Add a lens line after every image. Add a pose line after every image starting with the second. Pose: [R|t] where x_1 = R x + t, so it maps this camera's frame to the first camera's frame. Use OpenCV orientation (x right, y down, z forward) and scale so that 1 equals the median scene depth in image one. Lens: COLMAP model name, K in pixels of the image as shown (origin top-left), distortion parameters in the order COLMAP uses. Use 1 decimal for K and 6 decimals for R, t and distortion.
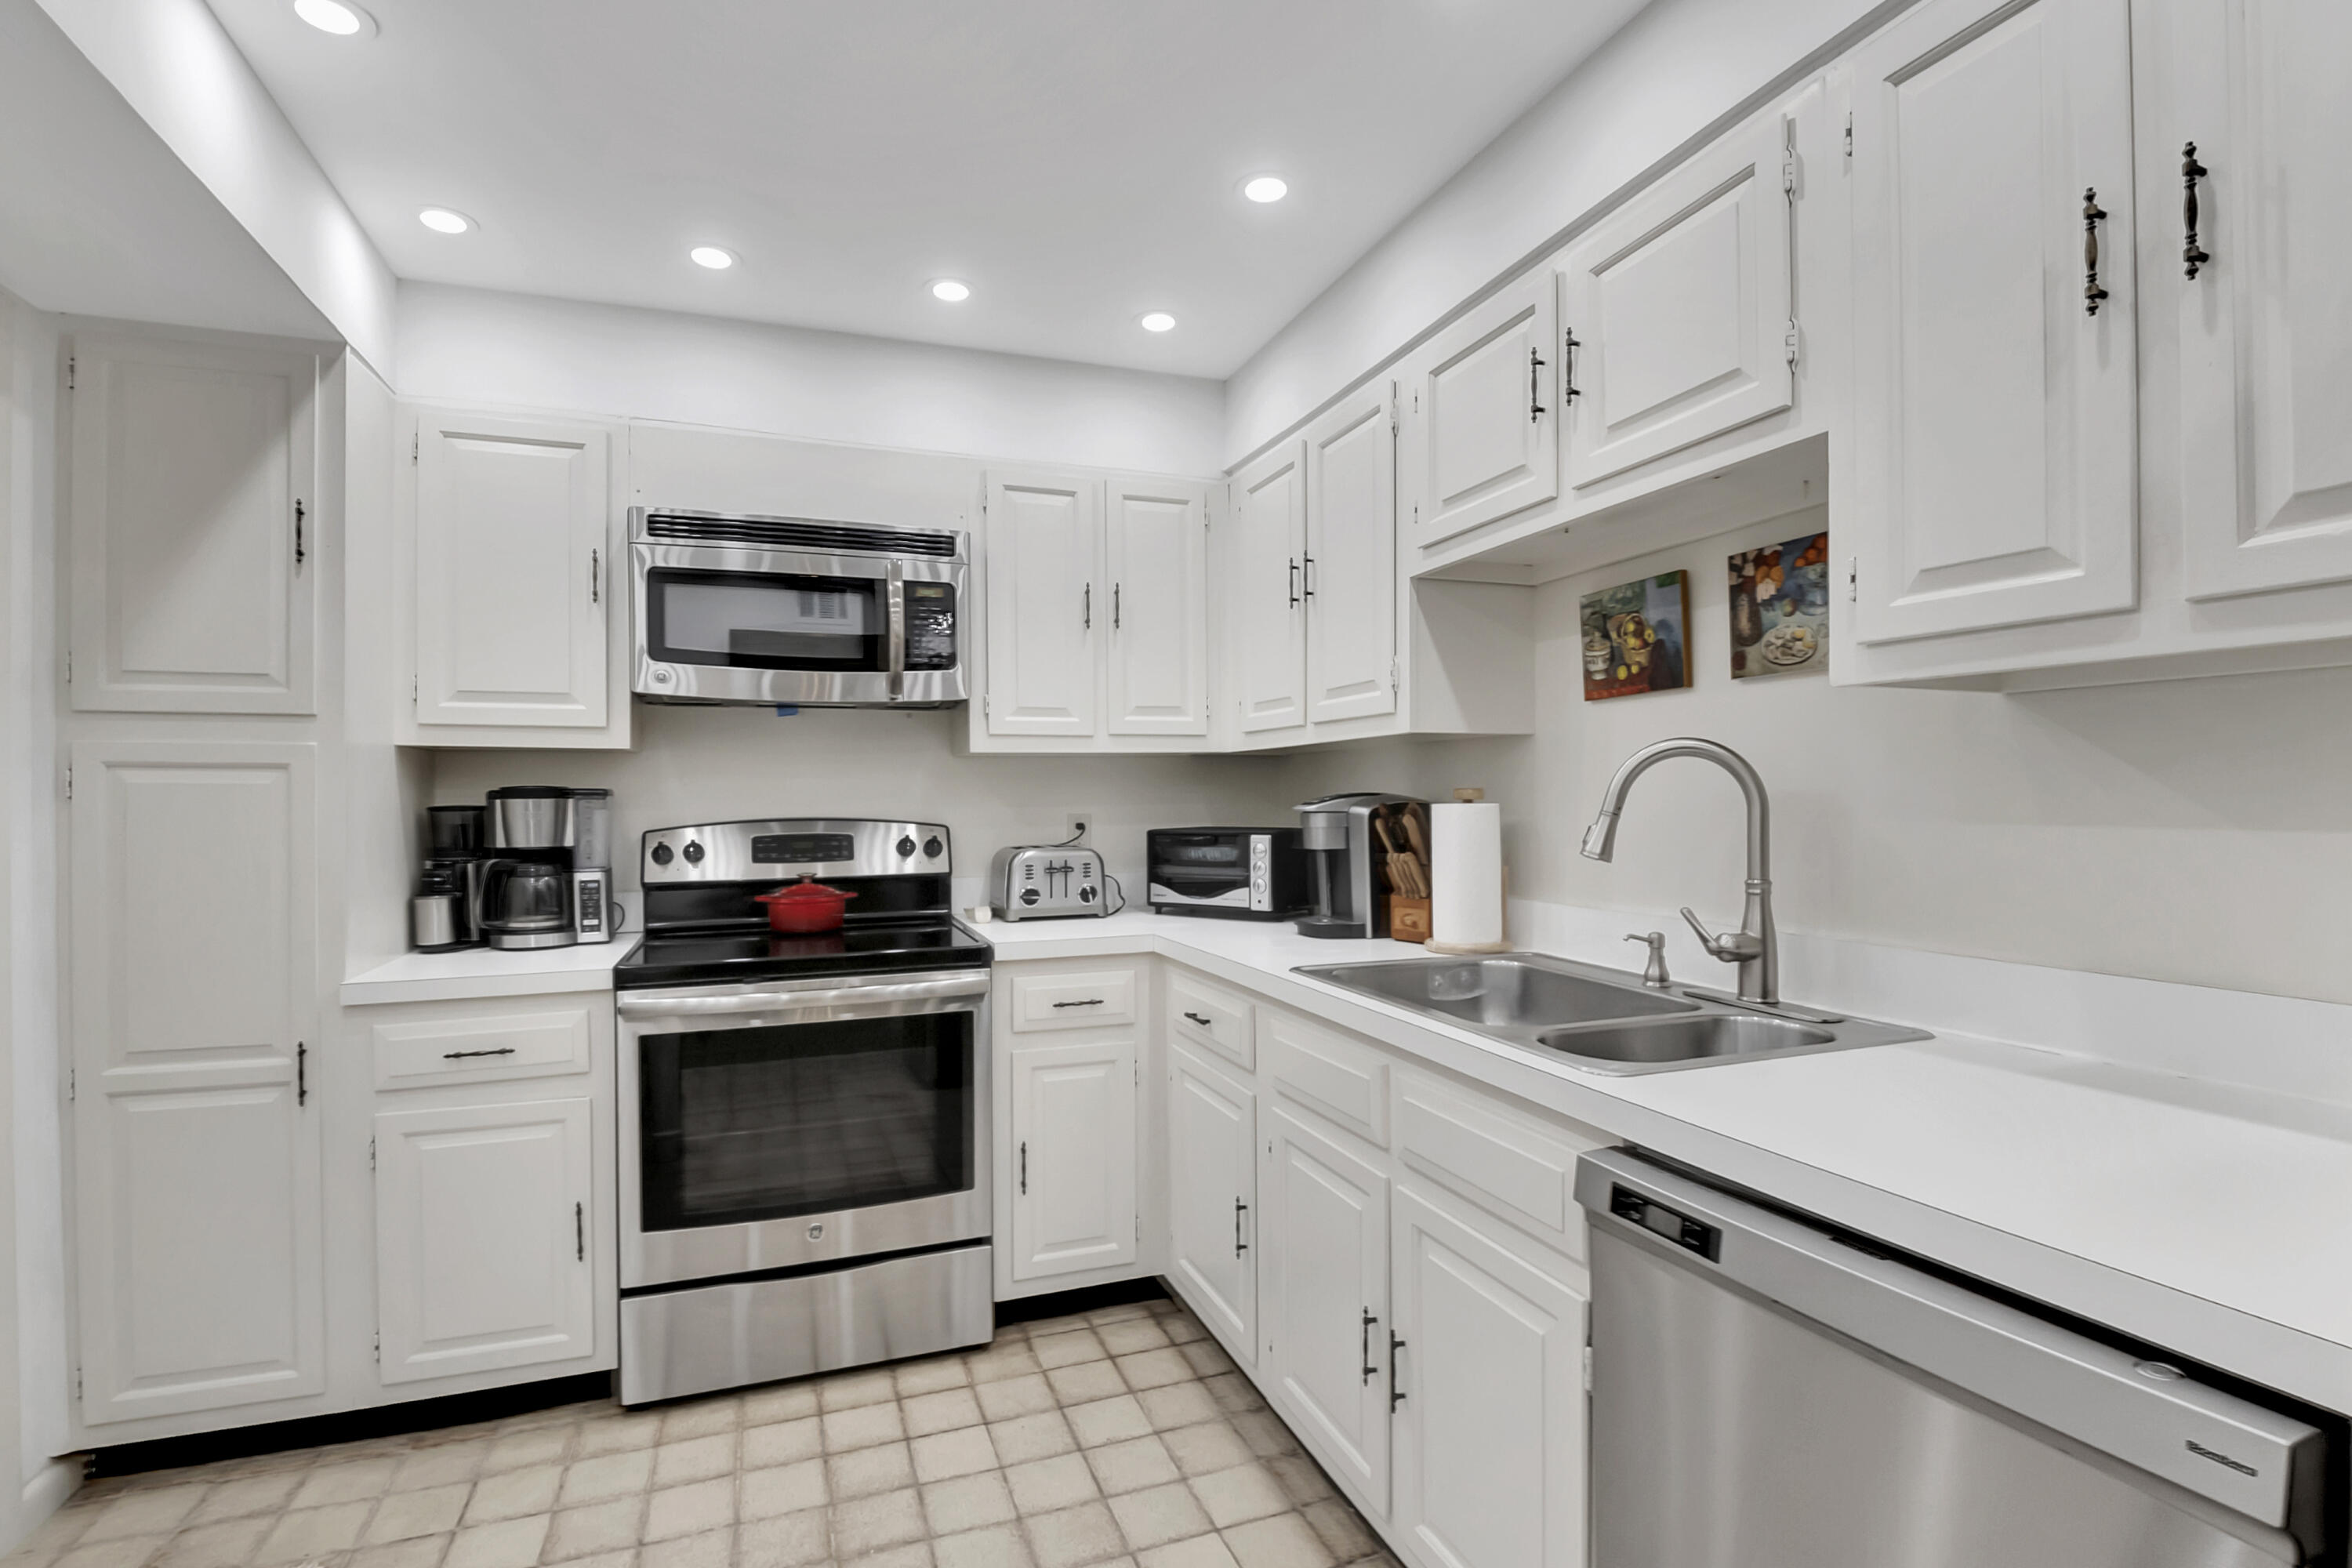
lens RADIAL K [[1040.4, 0, 1156.7], [0, 1040.4, 784.9], [0, 0, 1]] dist [0.000346, -0.003765]
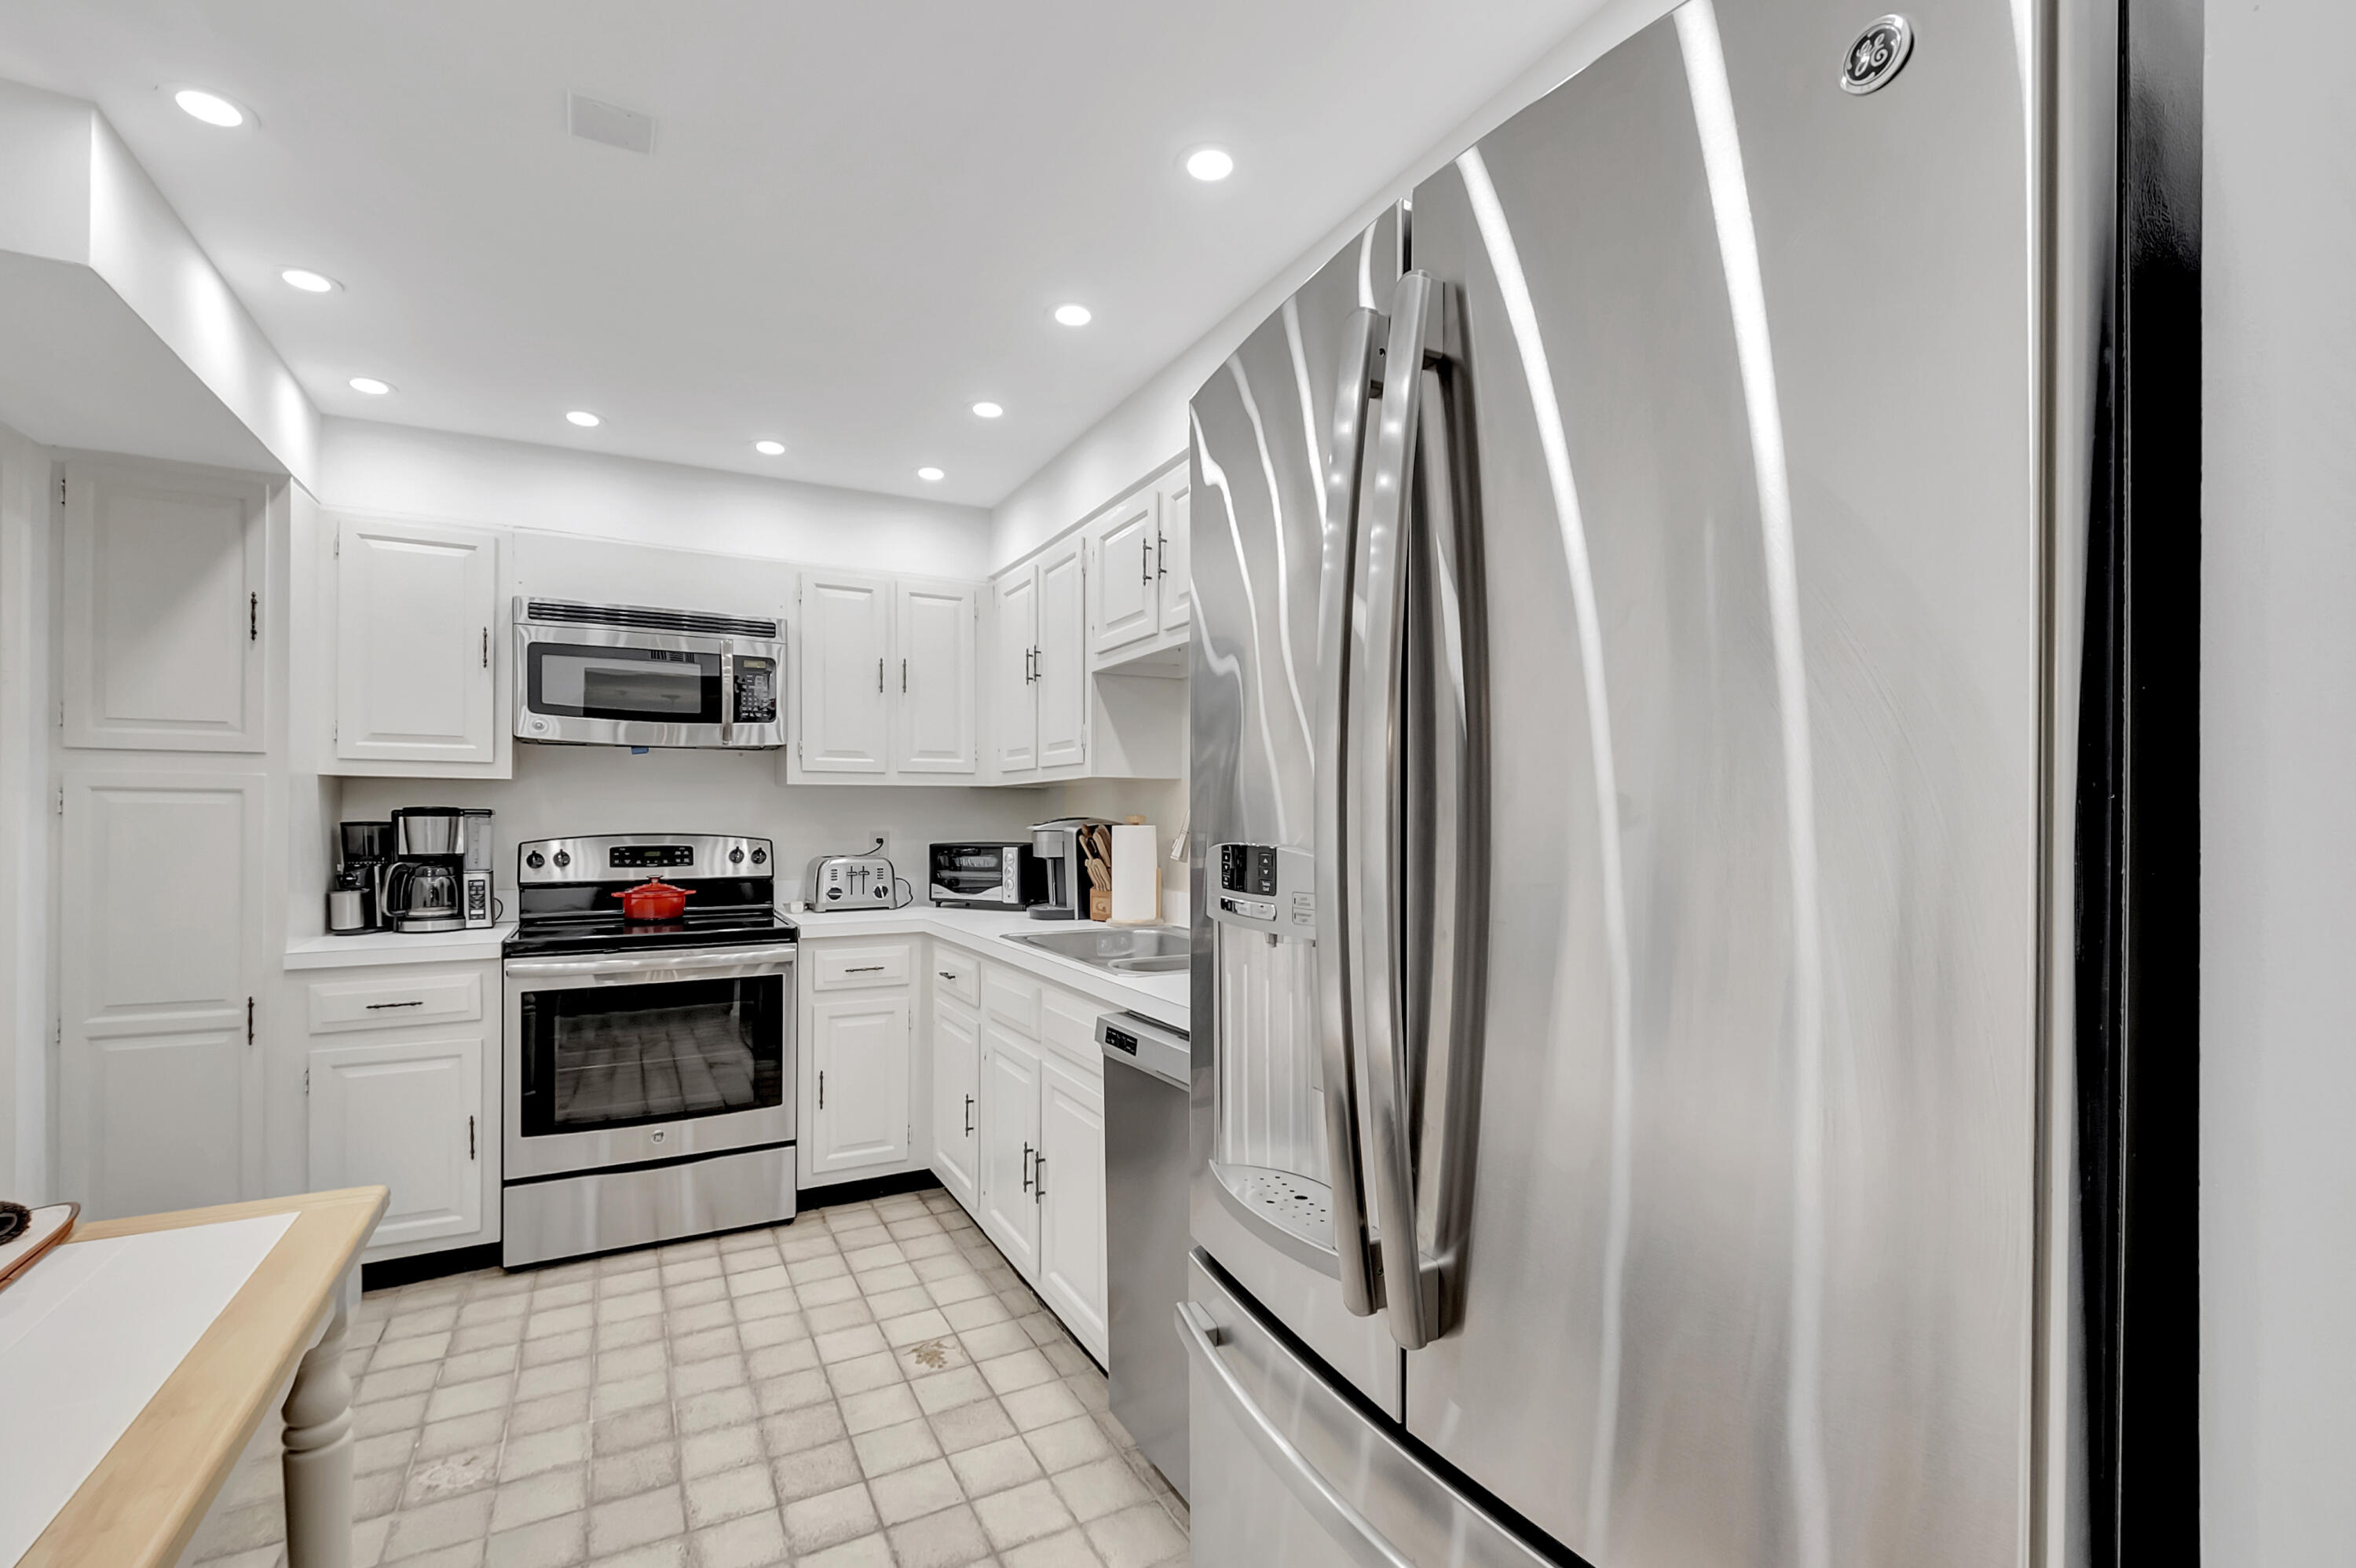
lens RADIAL K [[1042.1, 0, 1198.4], [0, 1042.1, 806.3], [0, 0, 1]] dist [0.000346, -0.003765]
pose [[0.988969, 0.009871, 0.147793, 0.166045], [-0.009957, 0.999950, -0.000154, -0.009332], [-0.147787, -0.001319, 0.989018, -0.453631]]
